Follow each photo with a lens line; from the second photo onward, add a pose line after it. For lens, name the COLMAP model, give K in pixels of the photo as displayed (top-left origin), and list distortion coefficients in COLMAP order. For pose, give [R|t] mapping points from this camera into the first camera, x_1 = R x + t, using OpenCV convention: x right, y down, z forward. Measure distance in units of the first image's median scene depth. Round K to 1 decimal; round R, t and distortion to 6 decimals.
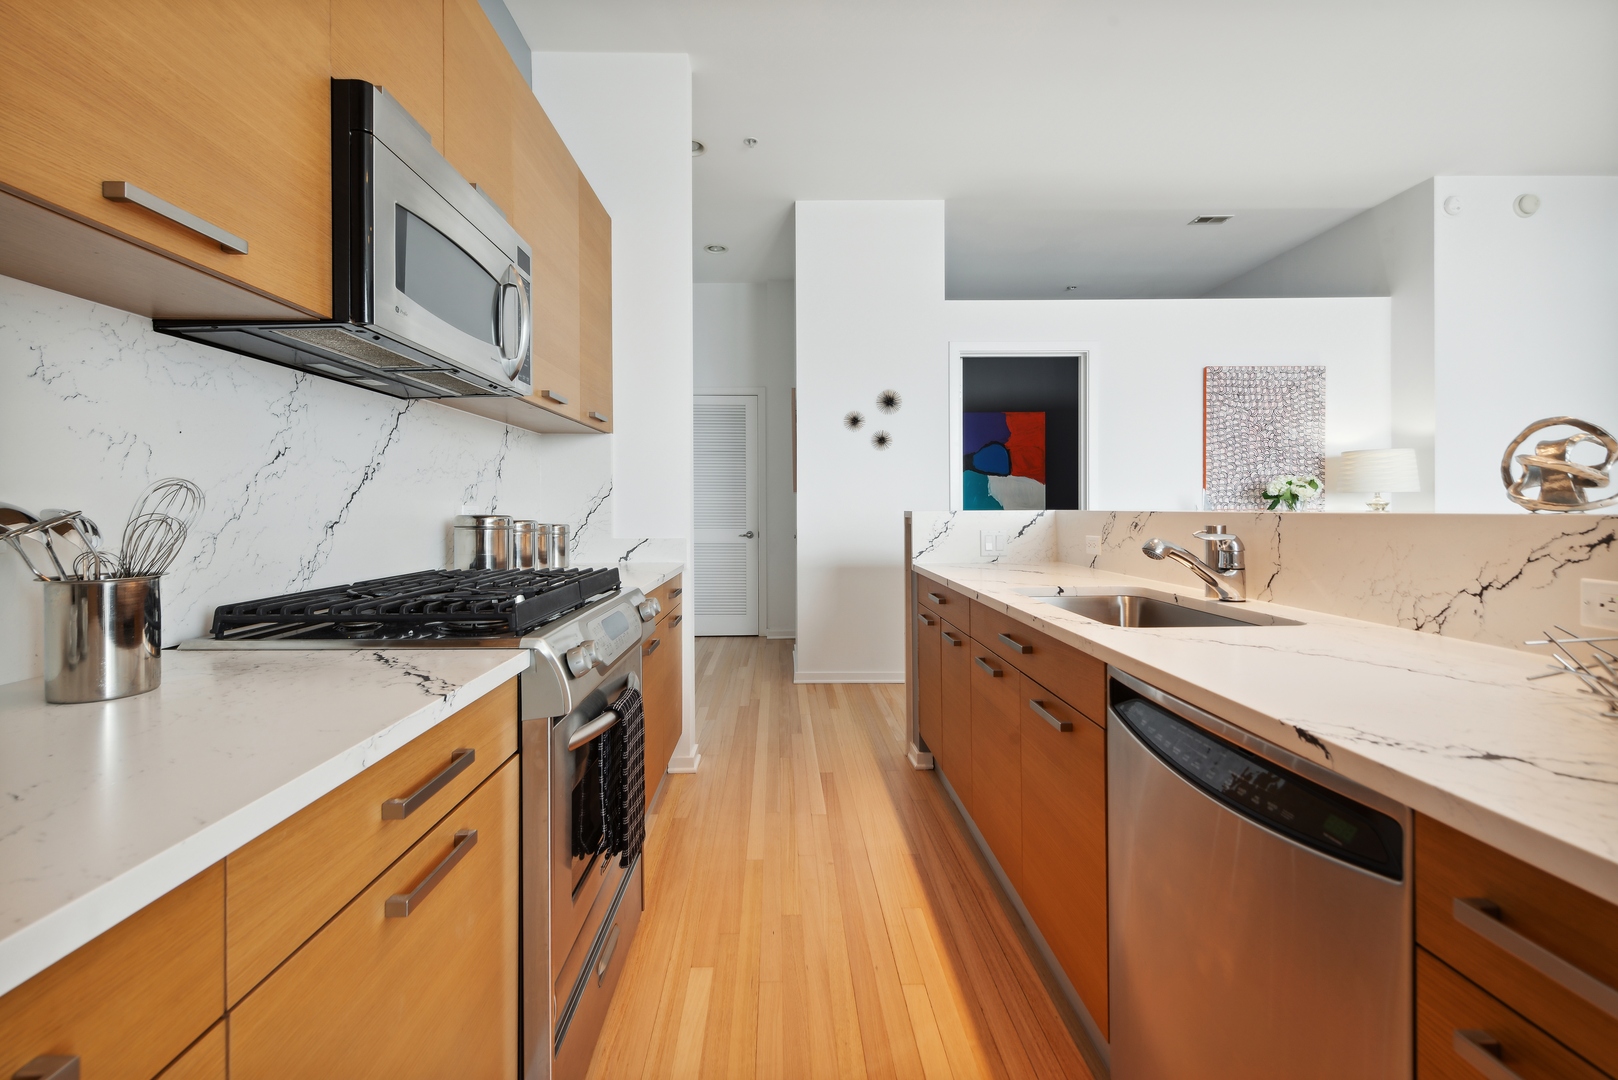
lens RADIAL K [[675.0, 0, 799.6], [0, 675.0, 513.4], [0, 0, 1]] dist [0.009204, -0.000090]
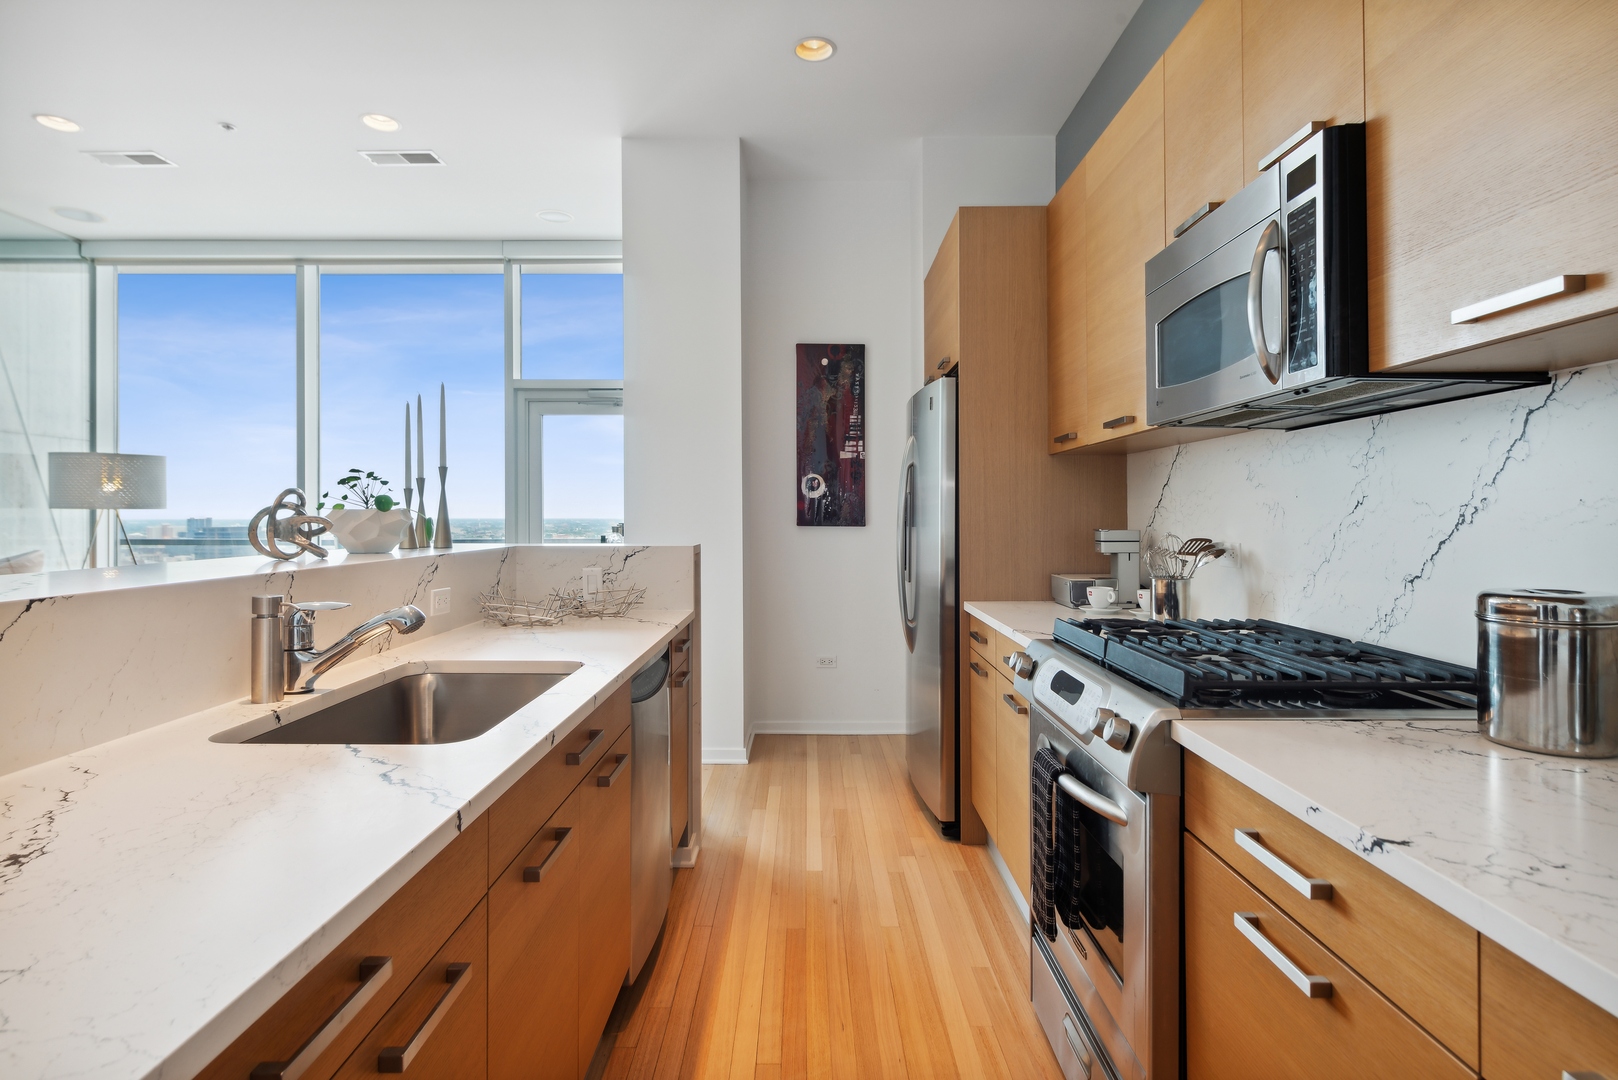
lens RADIAL K [[843.7, 0, 773.8], [0, 843.7, 558.8], [0, 0, 1]] dist [0.003355, -0.000084]
pose [[-0.997725, 0.005991, 0.067149, 0.037734], [0.010085, 0.998100, 0.060787, -0.076709], [-0.066657, 0.061326, -0.995890, 1.997449]]
